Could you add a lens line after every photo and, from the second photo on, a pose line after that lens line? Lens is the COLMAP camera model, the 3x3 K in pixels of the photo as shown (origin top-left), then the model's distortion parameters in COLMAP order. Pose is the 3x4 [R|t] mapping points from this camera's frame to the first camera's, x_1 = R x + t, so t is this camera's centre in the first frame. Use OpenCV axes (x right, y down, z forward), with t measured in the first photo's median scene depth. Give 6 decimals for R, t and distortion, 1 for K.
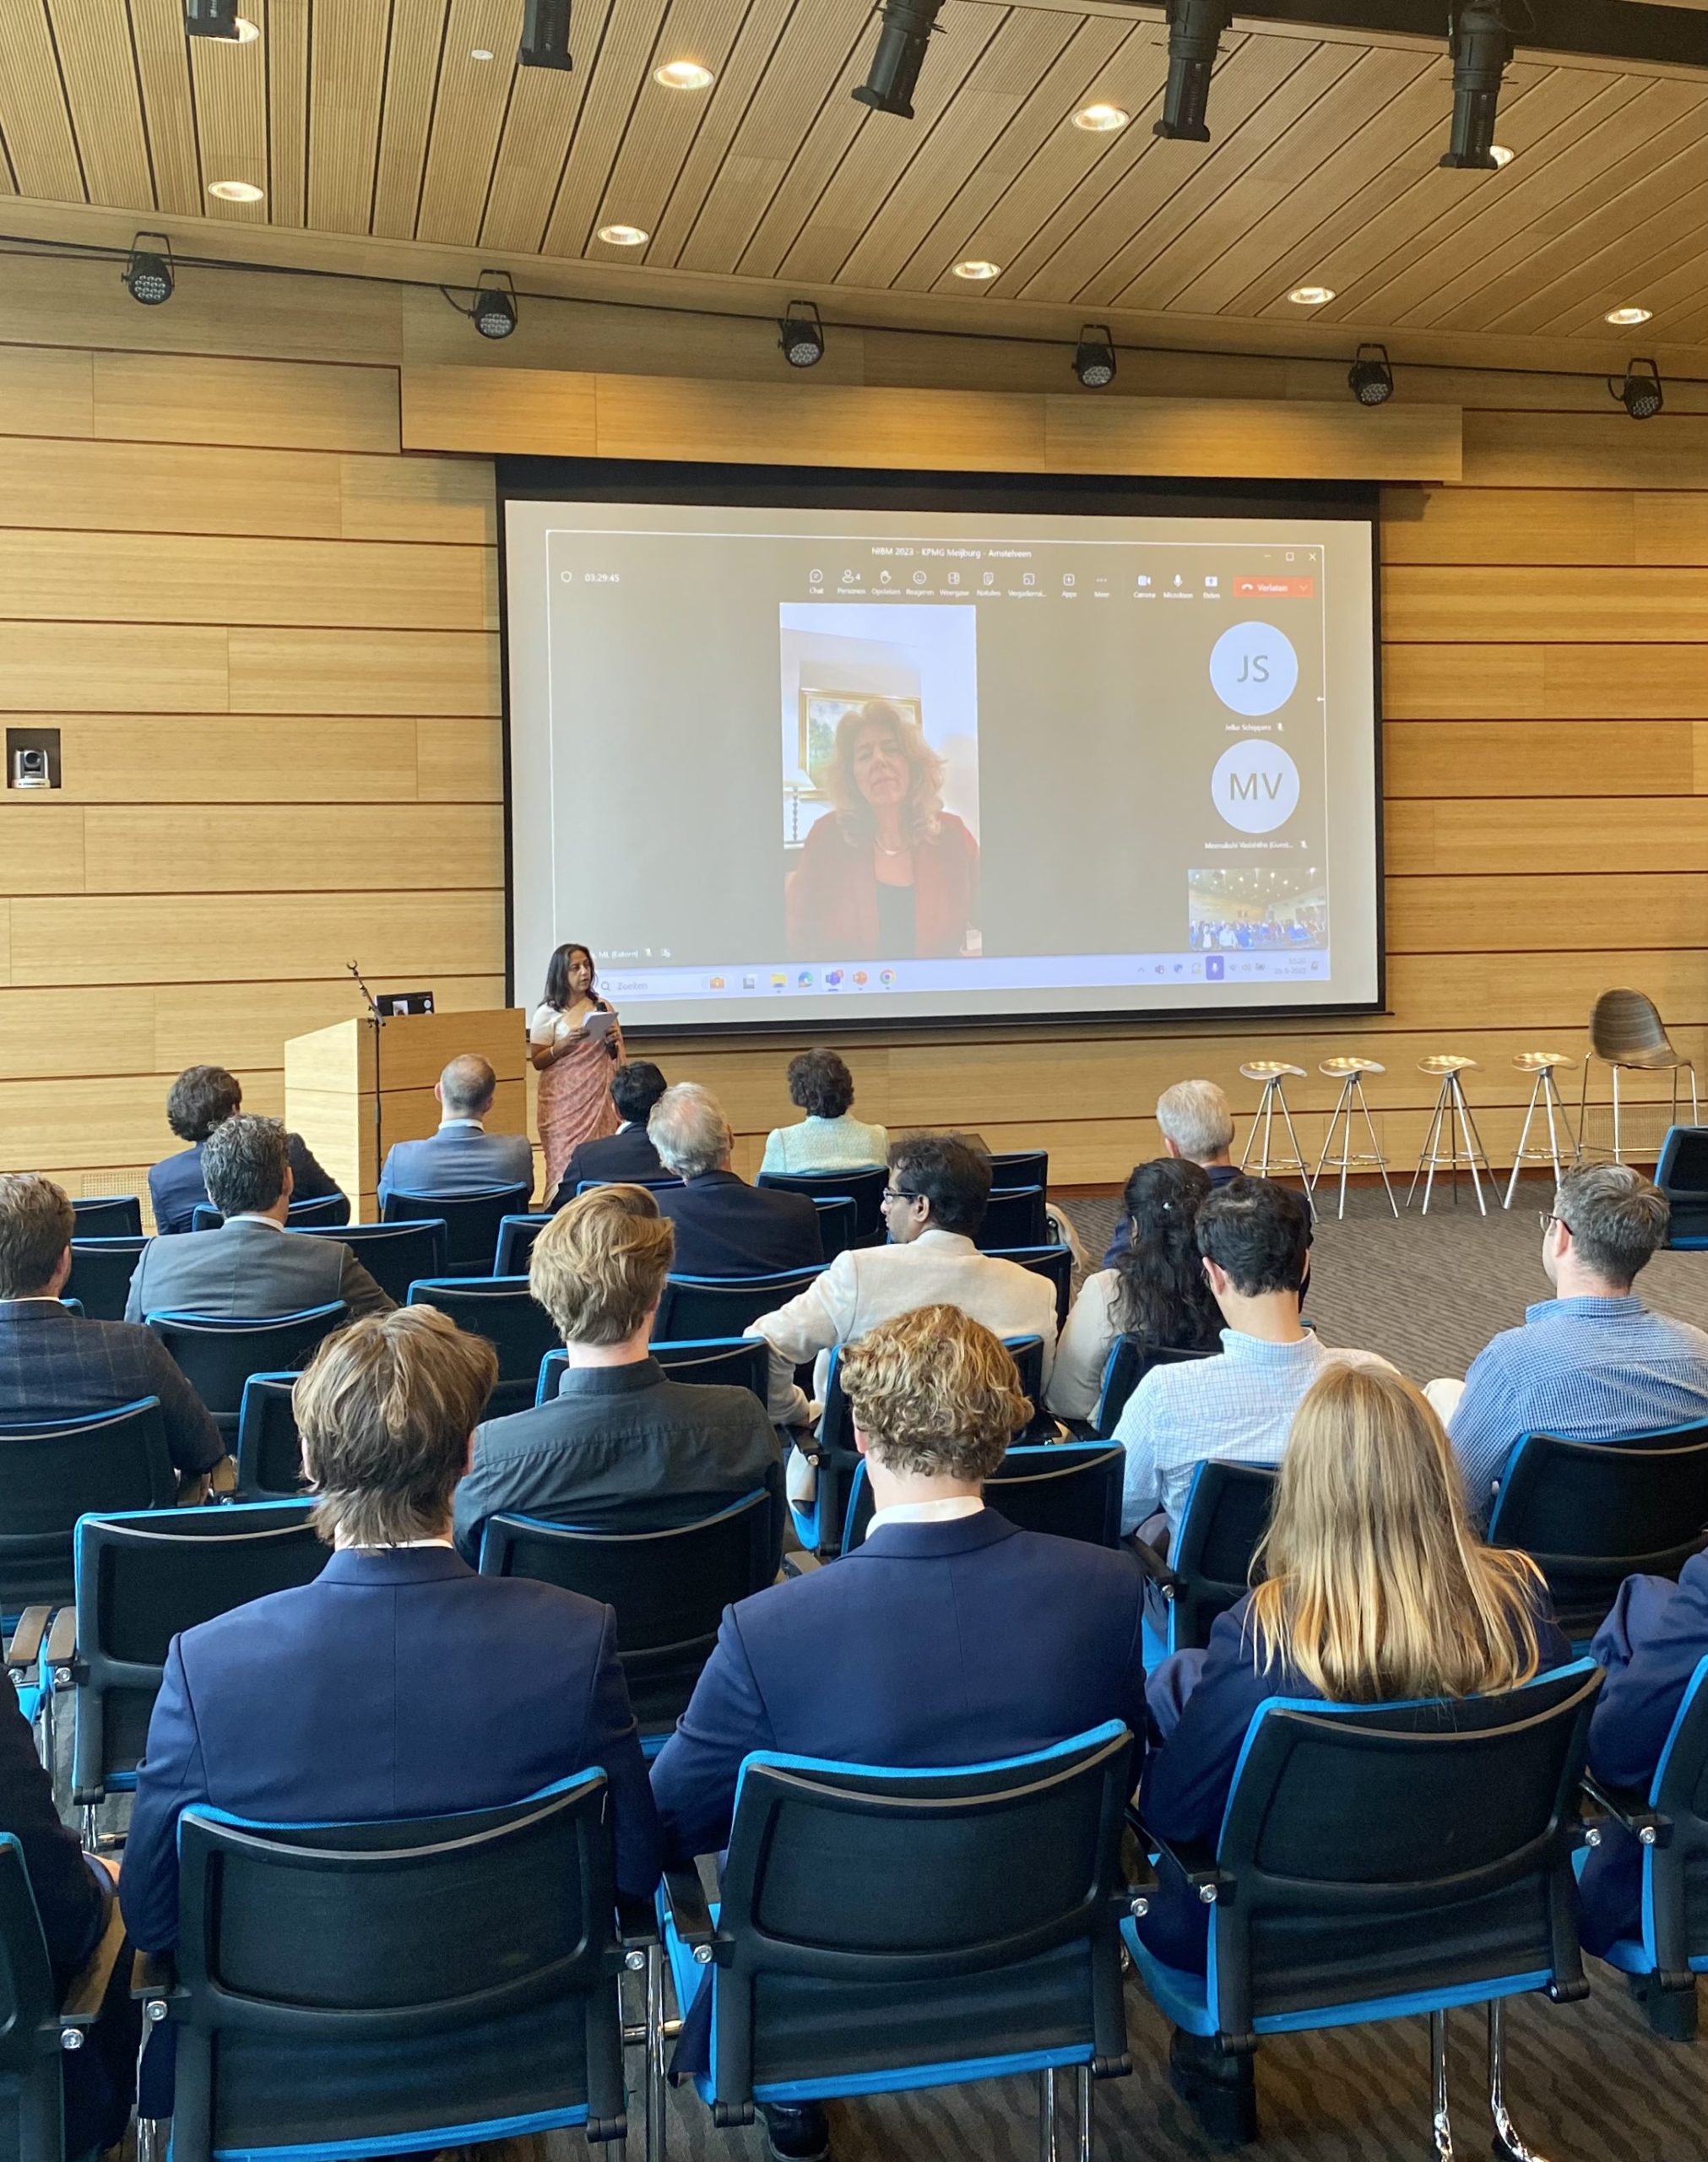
lens RADIAL K [[2255.6, 0, 904.9], [0, 2255.6, 879.0], [0, 0, 1]] dist [0.199238, -0.598553]
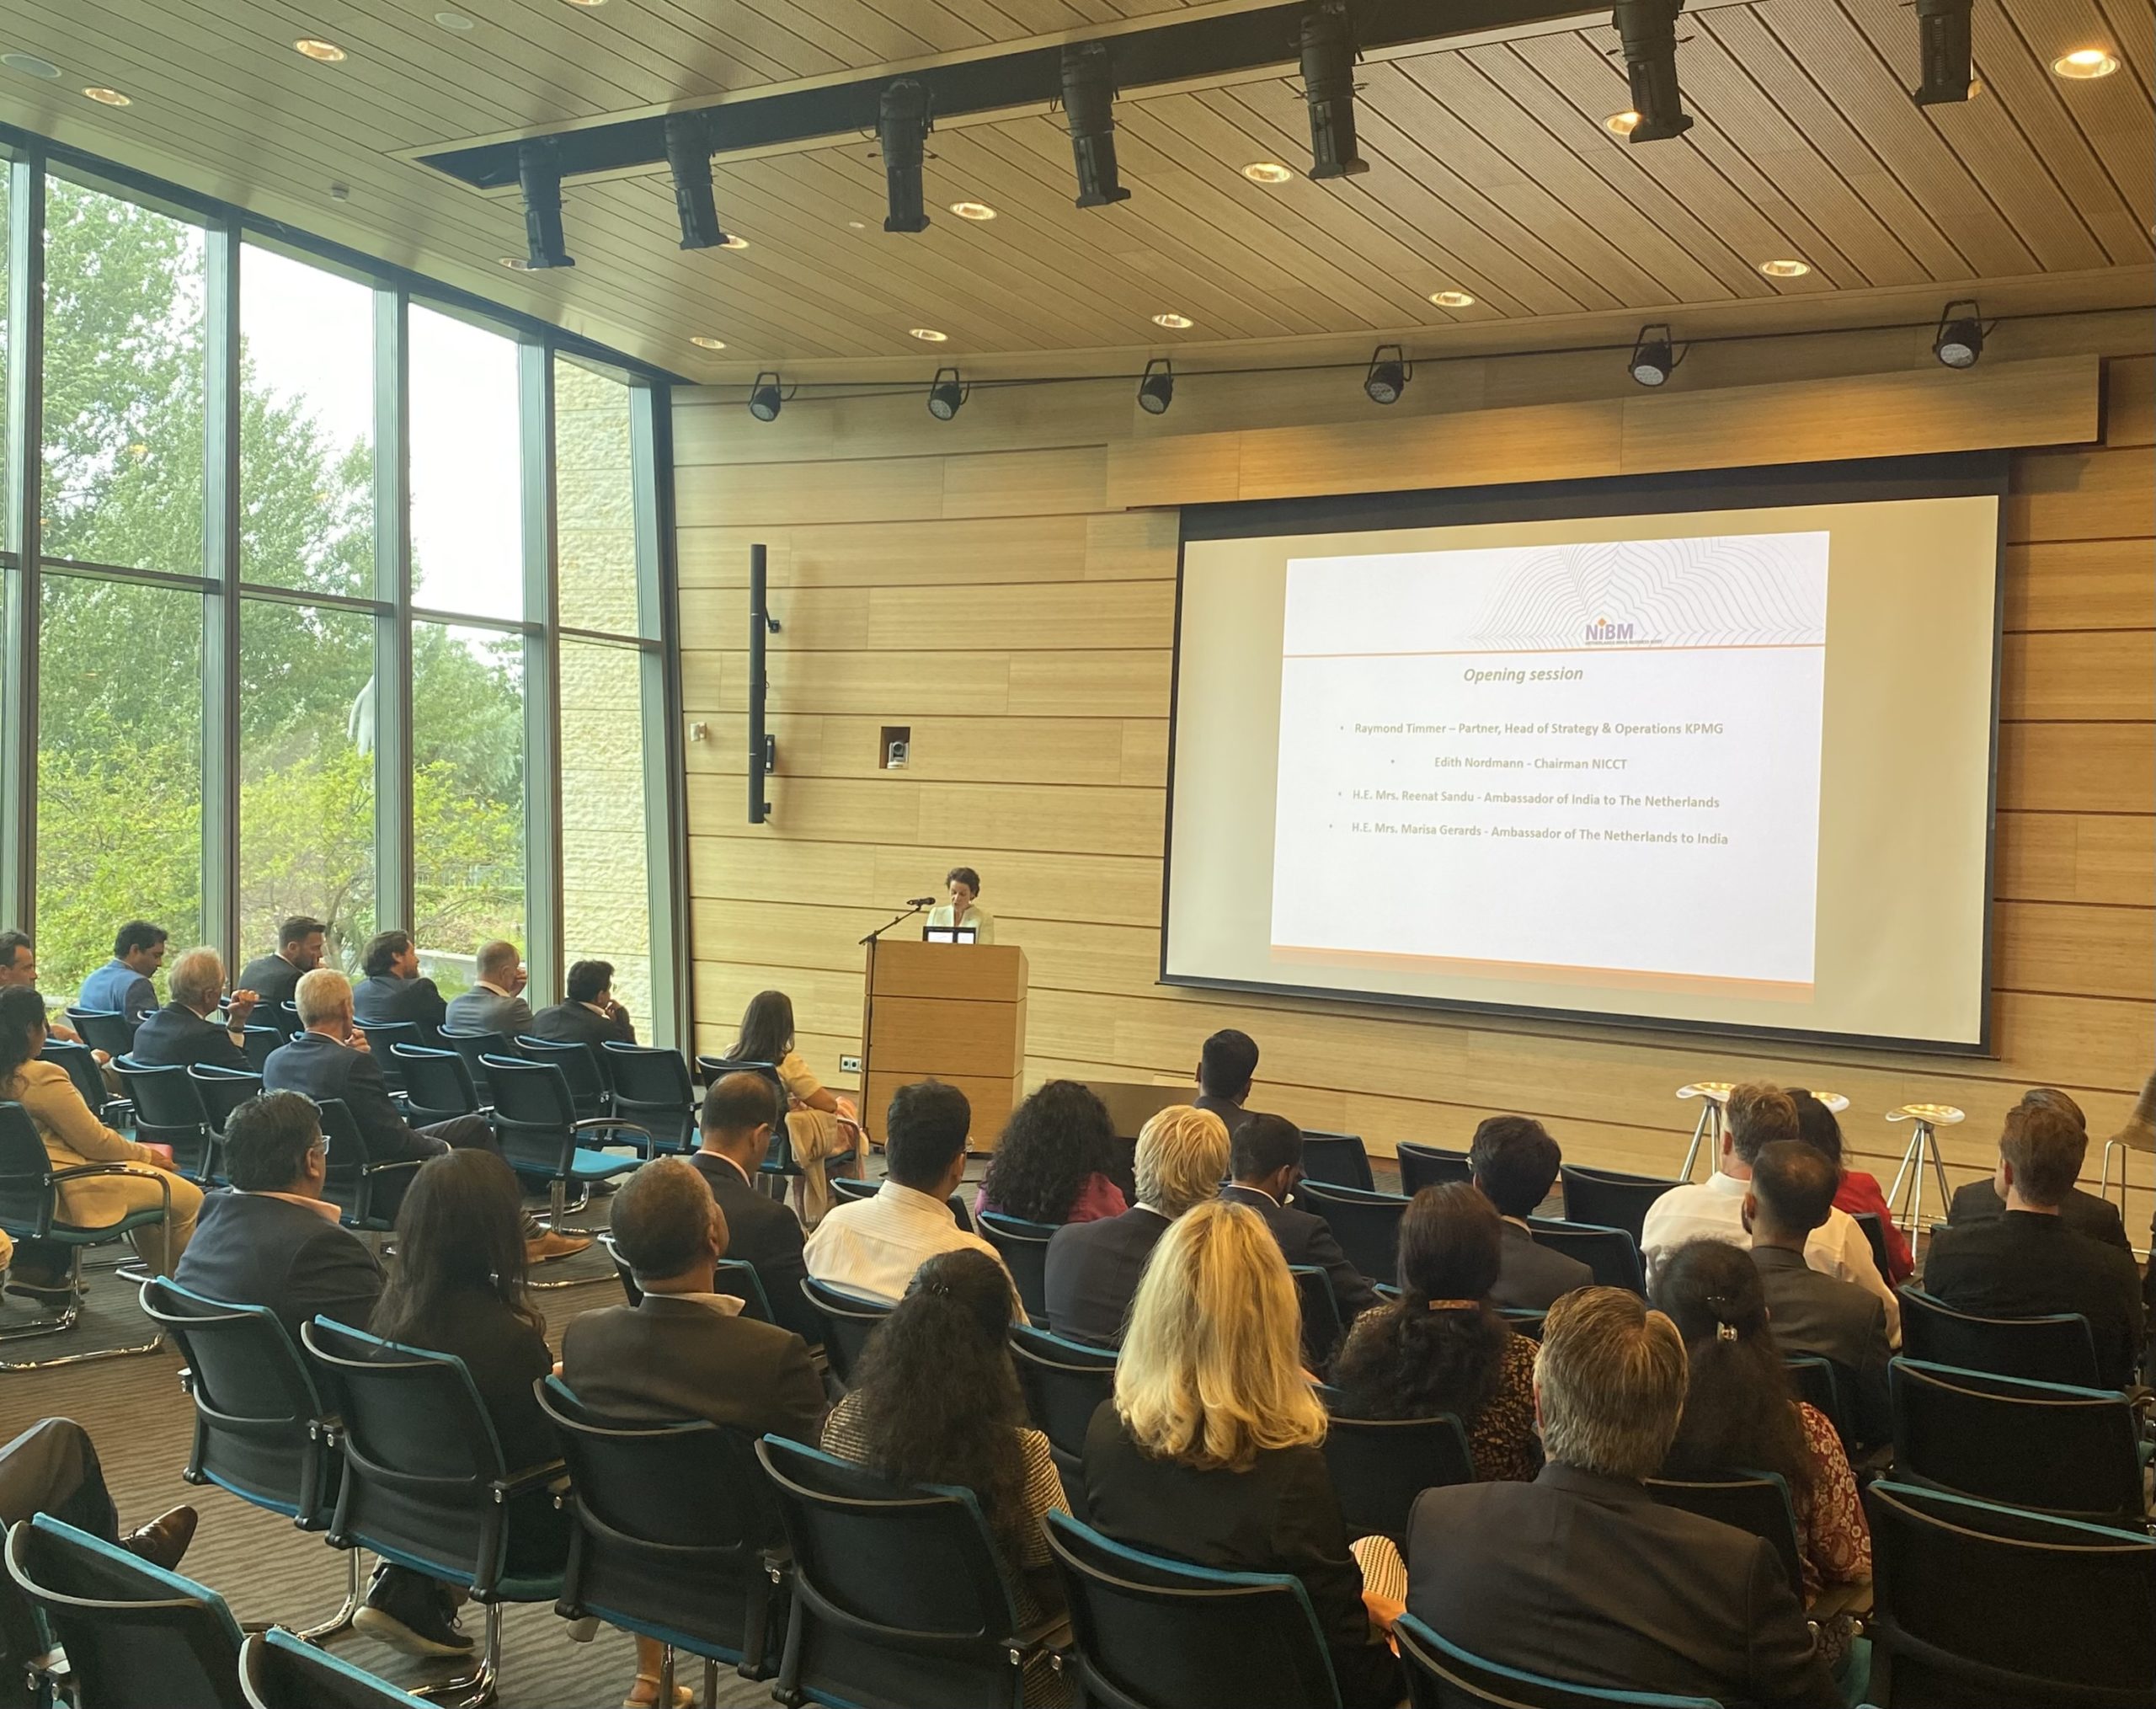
lens RADIAL K [[2249.7, 0, 1086.9], [0, 2249.7, 795.3], [0, 0, 1]] dist [0.199238, -0.598553]
pose [[0.638870, 0.025834, -0.768881, 0.727600], [-0.056510, 0.998312, -0.013412, -0.010768], [0.767237, 0.052018, 0.639251, 0.190586]]
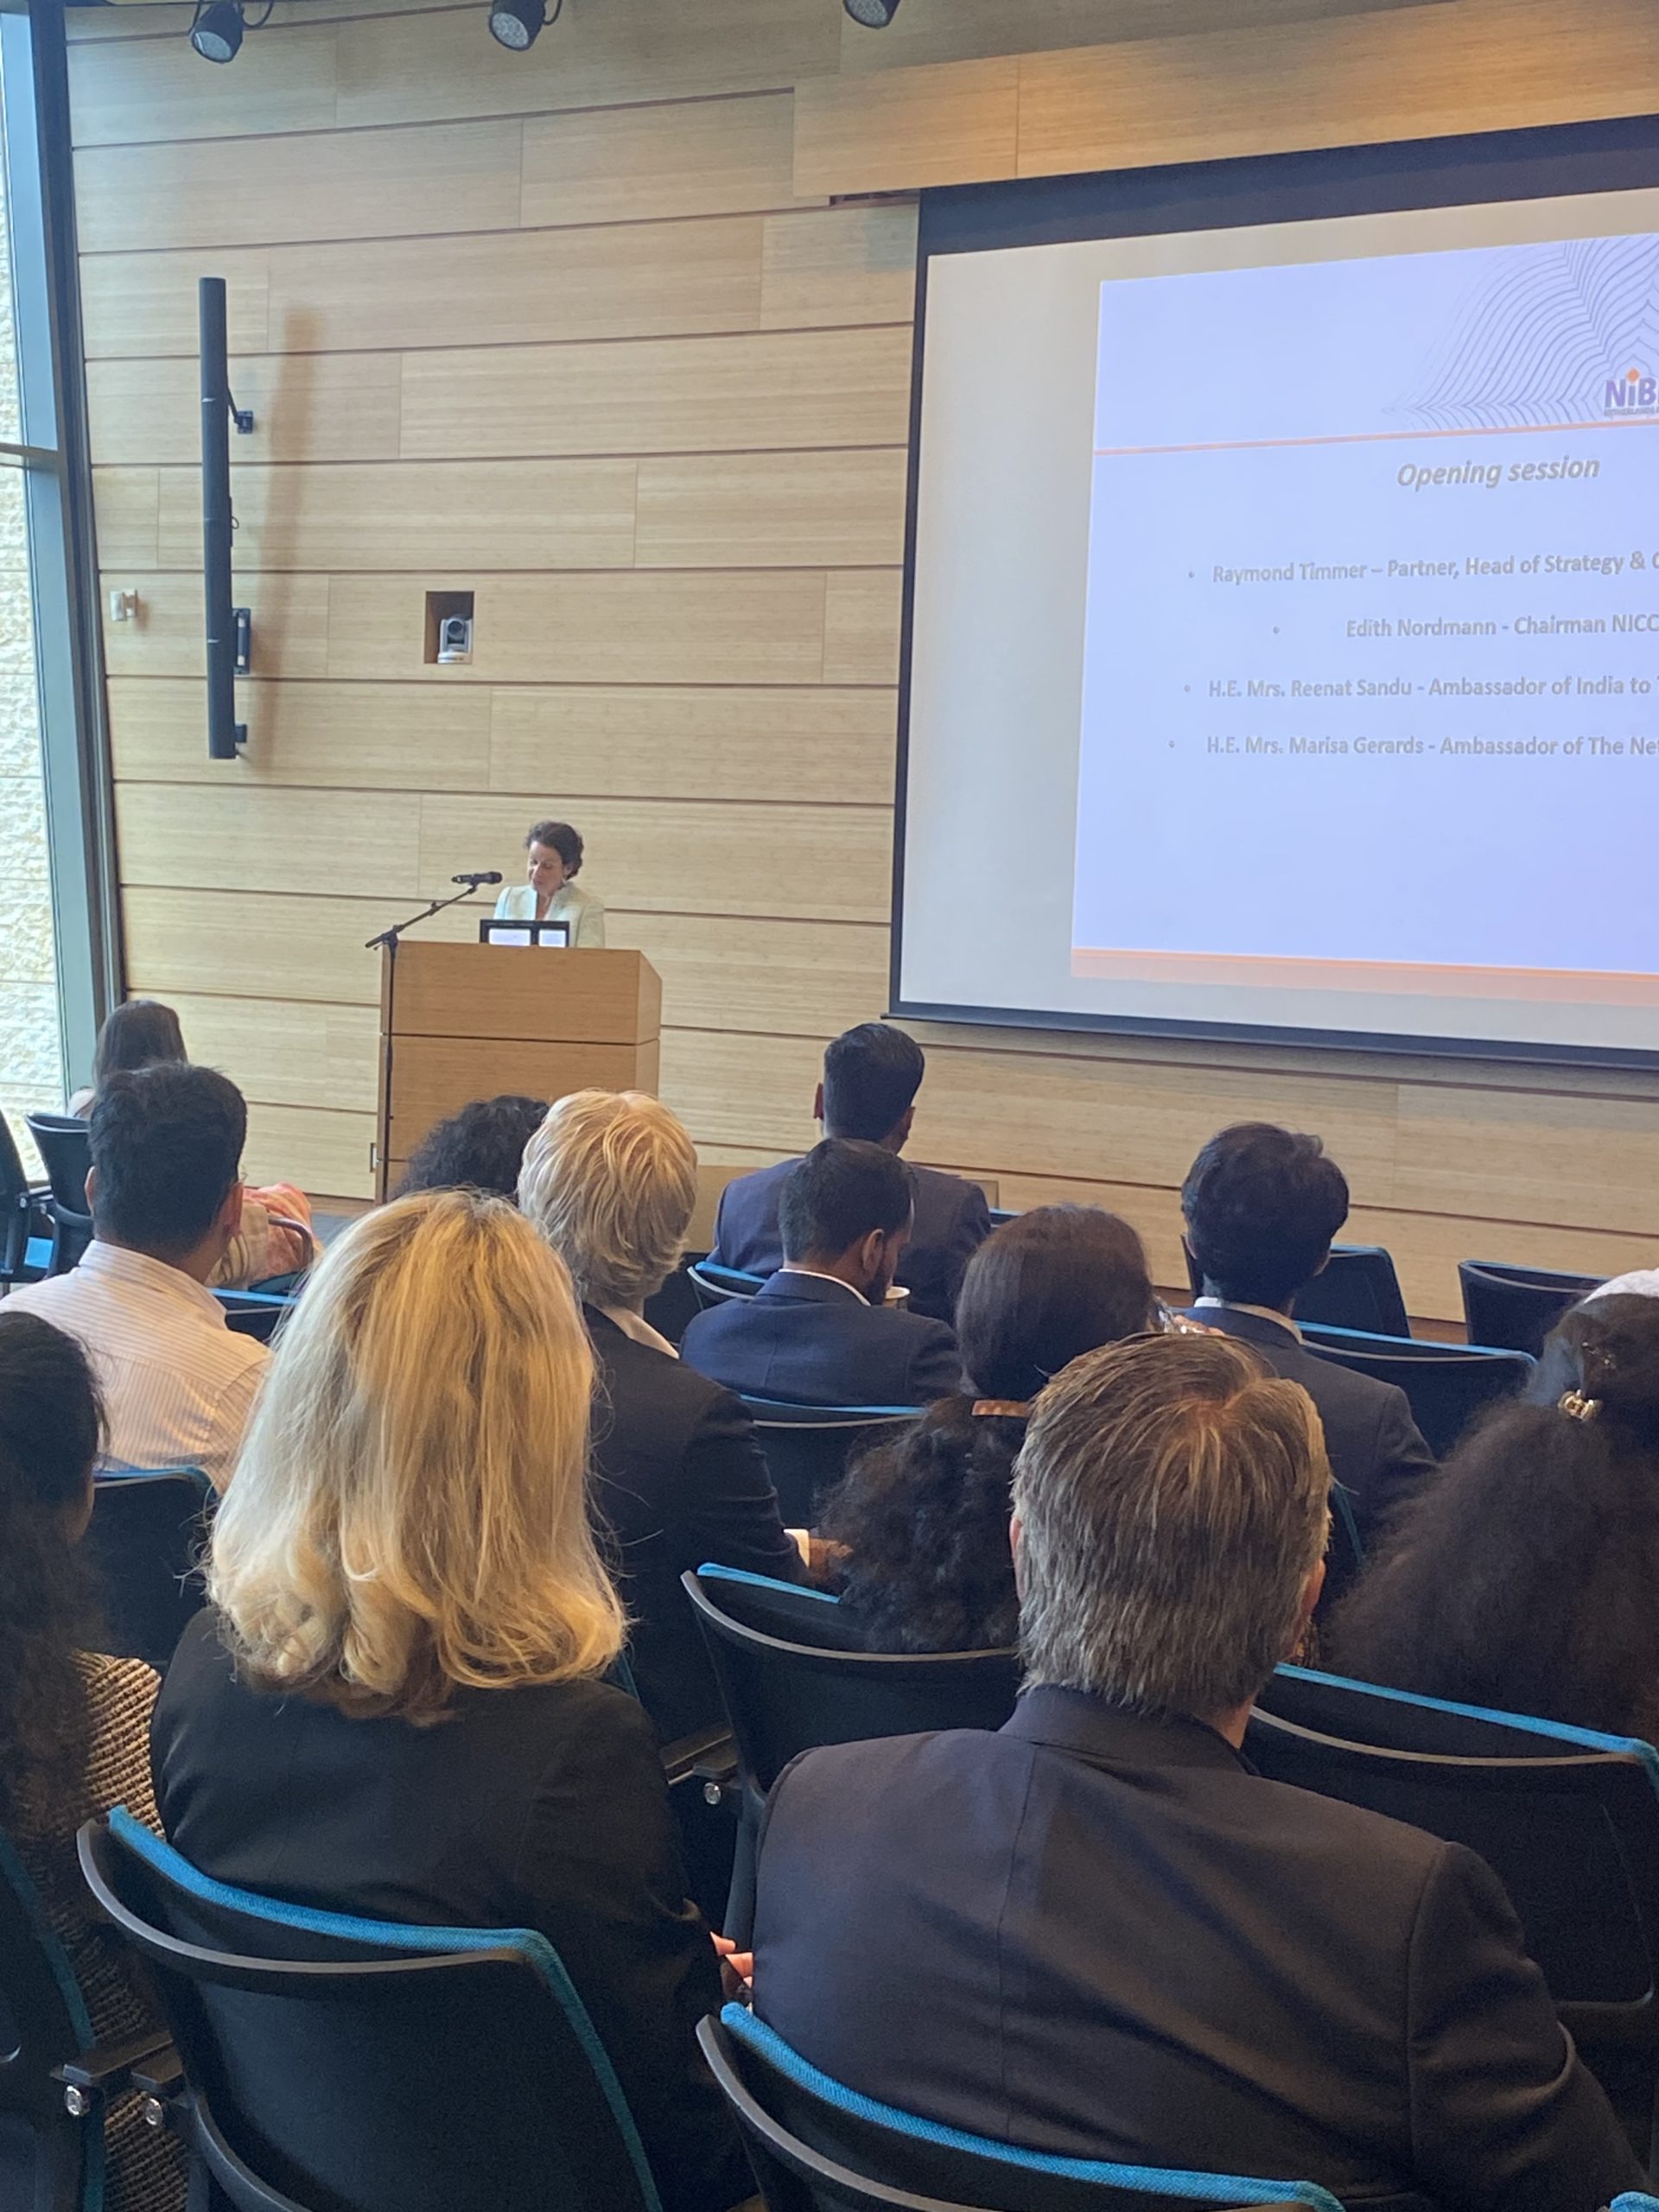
lens RADIAL K [[3593.9, 0, 829.5], [0, 3593.9, 1106.0], [0, 0, 1]] dist [0.160391, -0.228710]
pose [[0.626970, 0.091645, -0.773634, 0.705204], [-0.047956, 0.995713, 0.079089, 0.009917], [0.777566, -0.012486, 0.628678, 0.261039]]
